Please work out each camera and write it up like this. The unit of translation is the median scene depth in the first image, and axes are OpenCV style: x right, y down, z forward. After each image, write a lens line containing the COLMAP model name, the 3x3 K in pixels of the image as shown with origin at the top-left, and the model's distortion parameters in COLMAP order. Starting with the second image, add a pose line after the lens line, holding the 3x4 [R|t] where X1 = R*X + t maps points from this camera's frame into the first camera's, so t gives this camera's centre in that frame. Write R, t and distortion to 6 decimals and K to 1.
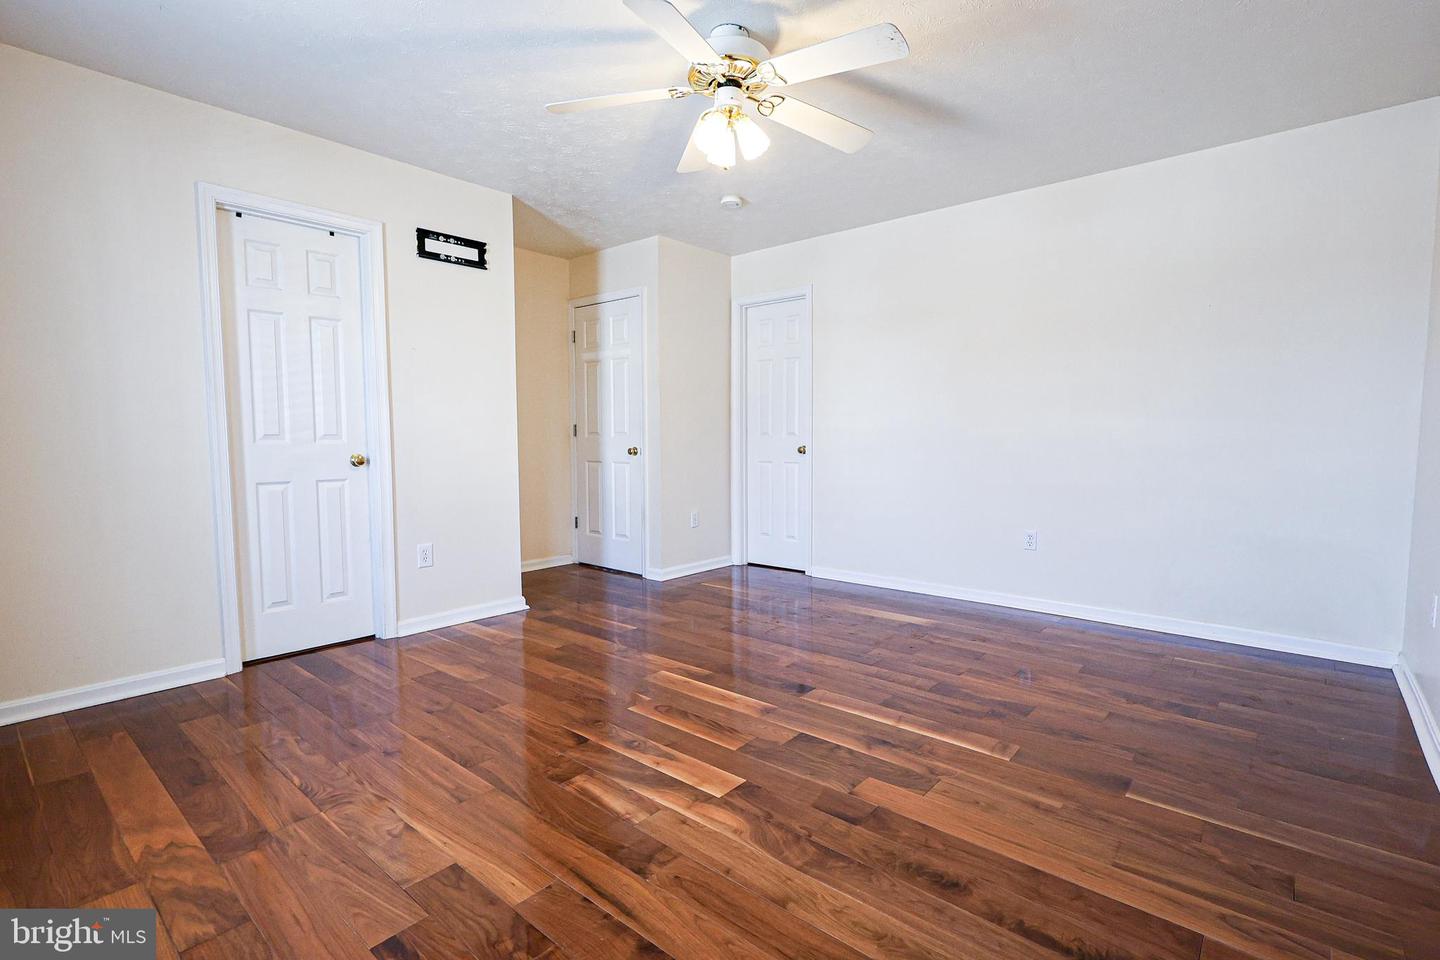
lens RADIAL K [[680.3, 0, 729.3], [0, 680.3, 478.8], [0, 0, 1]] dist [-0.003373, 0.000186]
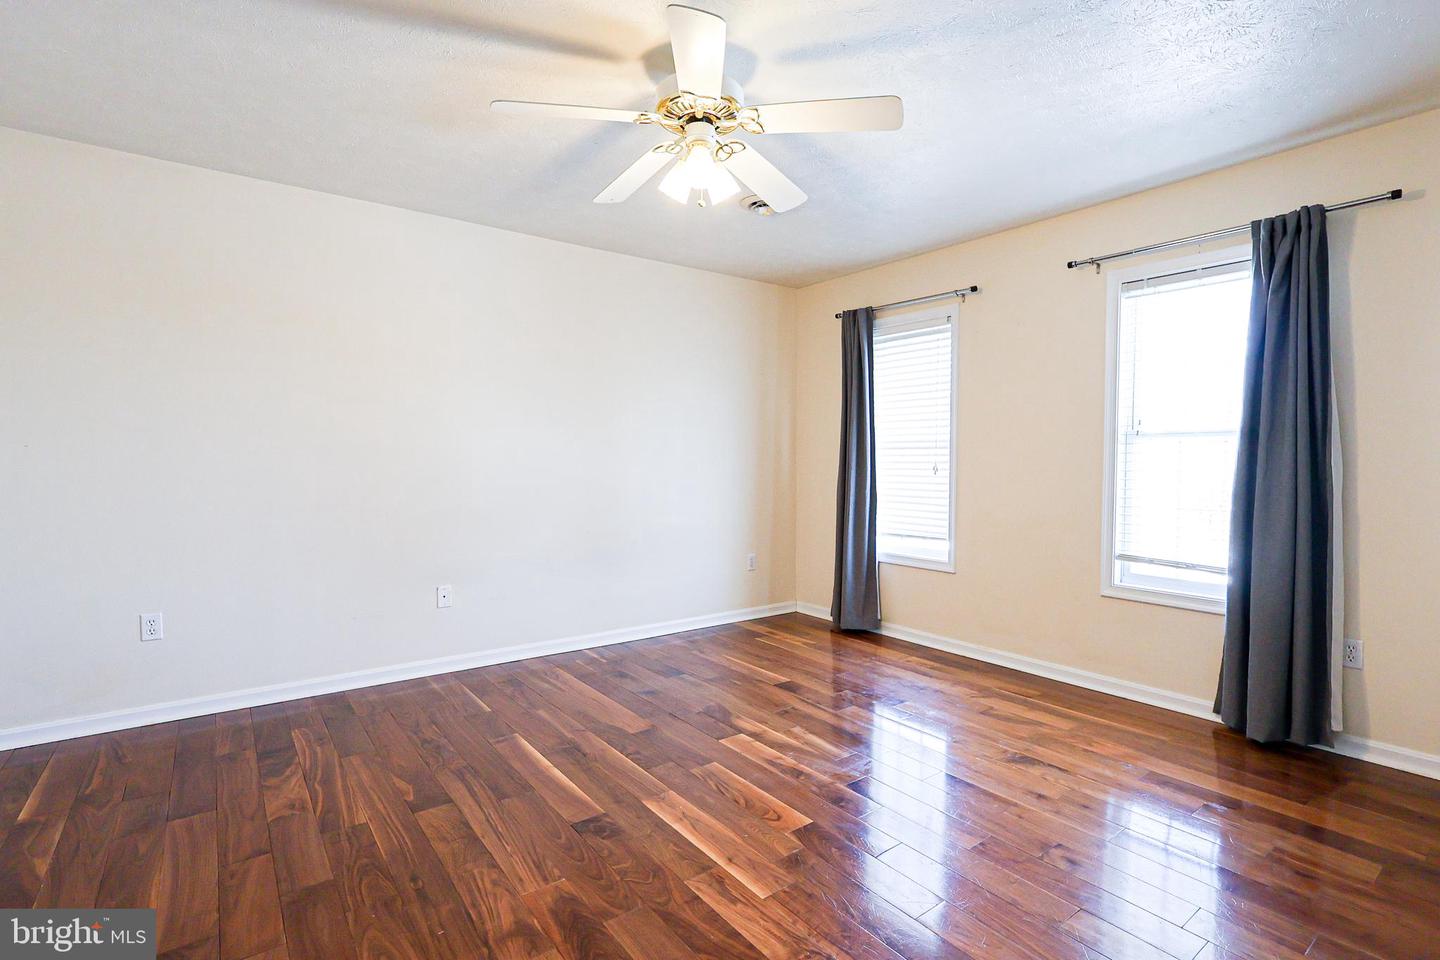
lens RADIAL K [[680.3, 0, 729.3], [0, 680.3, 478.8], [0, 0, 1]] dist [-0.003373, 0.000186]
pose [[-0.976017, -0.011517, 0.217387, -0.245655], [0.010148, 0.995107, 0.098284, -0.181928], [-0.217455, 0.098133, -0.971125, 1.961599]]
